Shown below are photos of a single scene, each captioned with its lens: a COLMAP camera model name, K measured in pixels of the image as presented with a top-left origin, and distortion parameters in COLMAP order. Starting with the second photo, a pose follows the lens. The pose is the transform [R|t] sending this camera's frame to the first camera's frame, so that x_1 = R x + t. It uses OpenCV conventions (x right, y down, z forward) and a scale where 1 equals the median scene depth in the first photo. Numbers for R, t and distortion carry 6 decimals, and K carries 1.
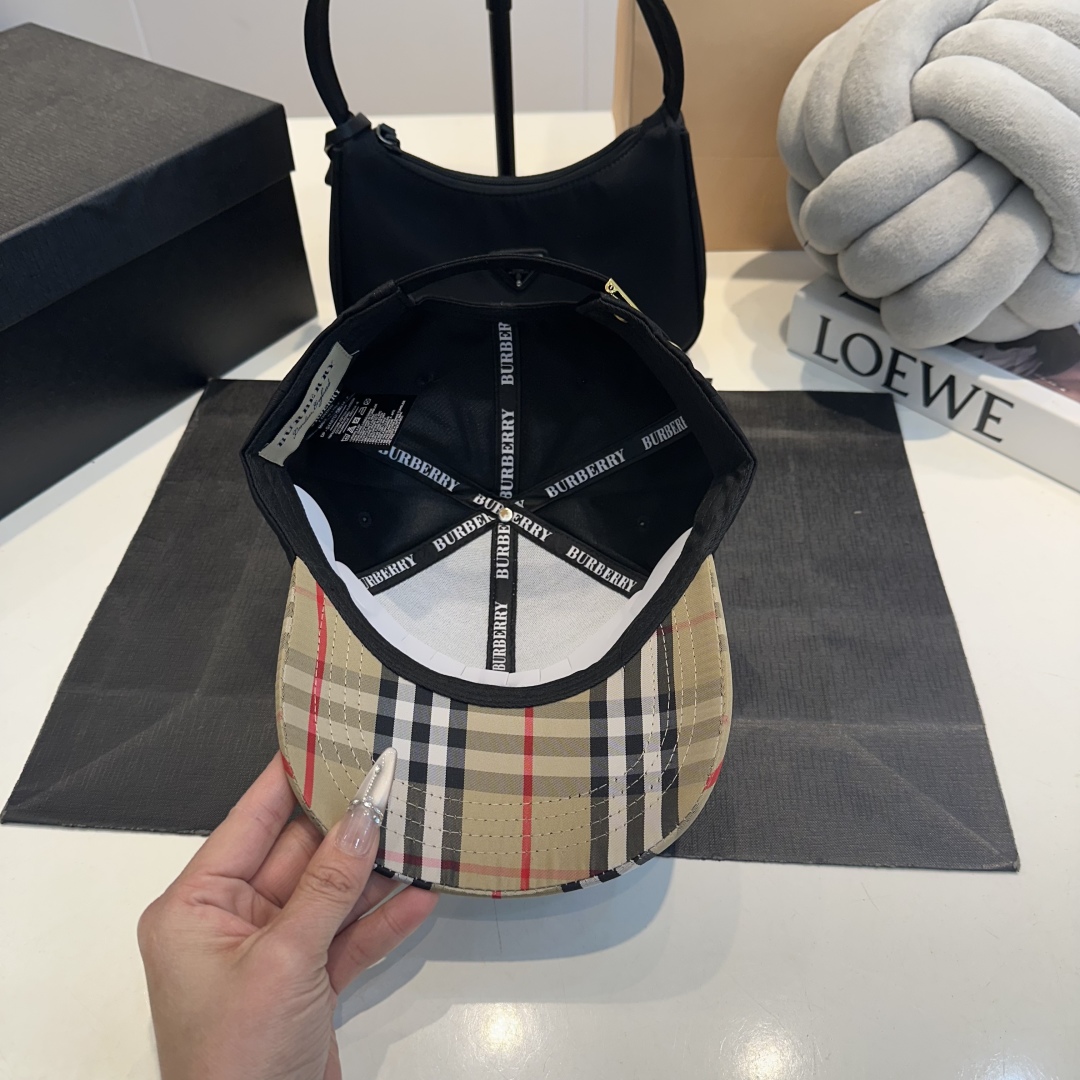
lens RADIAL K [[1055.7, 0, 541.2], [0, 1055.7, 560.8], [0, 0, 1]] dist [-0.036116, 0.000000]
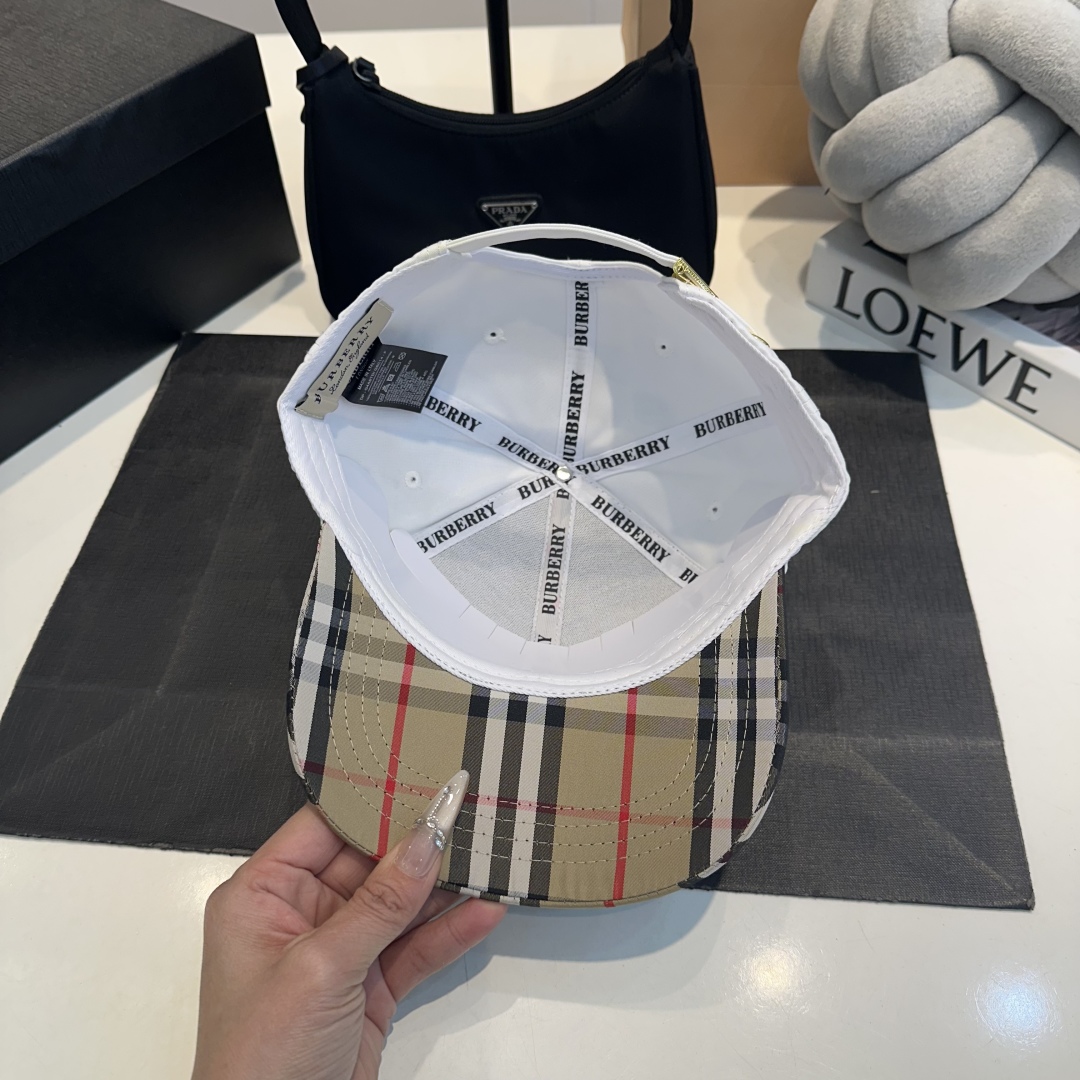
lens RADIAL K [[1055.7, 0, 534.4], [0, 1055.7, 543.3], [0, 0, 1]] dist [-0.036116, 0.000000]
pose [[0.999496, 0.009787, -0.030212, 0.033311], [-0.007393, 0.996898, 0.078356, -0.075299], [0.030885, -0.078093, 0.996468, 0.074176]]
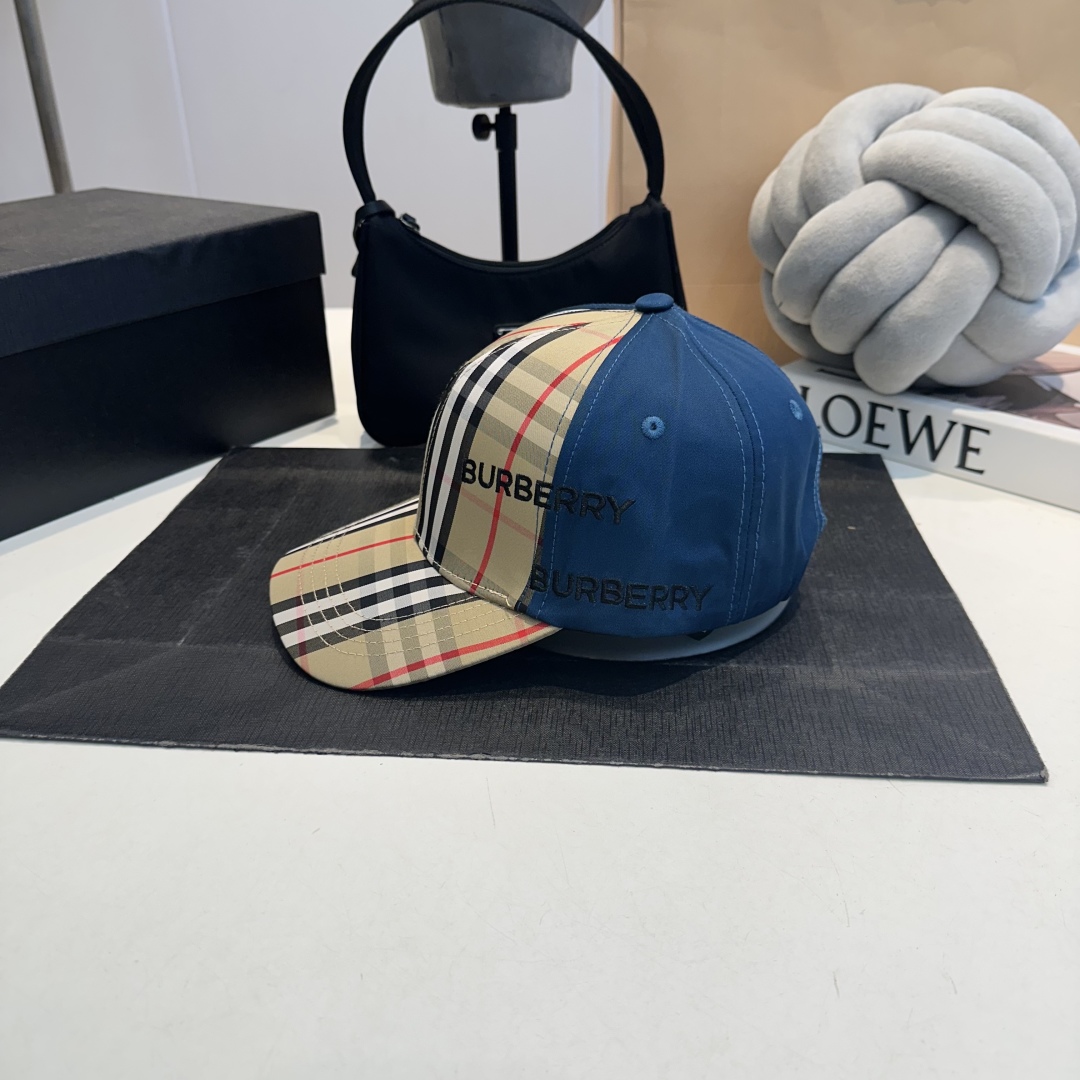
lens RADIAL K [[1055.7, 0, 520.6], [0, 1055.7, 557.9], [0, 0, 1]] dist [-0.036116, 0.000000]
pose [[0.999808, 0.000587, -0.019594, -0.000448], [-0.007144, 0.941721, -0.336319, 0.352850], [0.018255, 0.336394, 0.941544, 0.043546]]
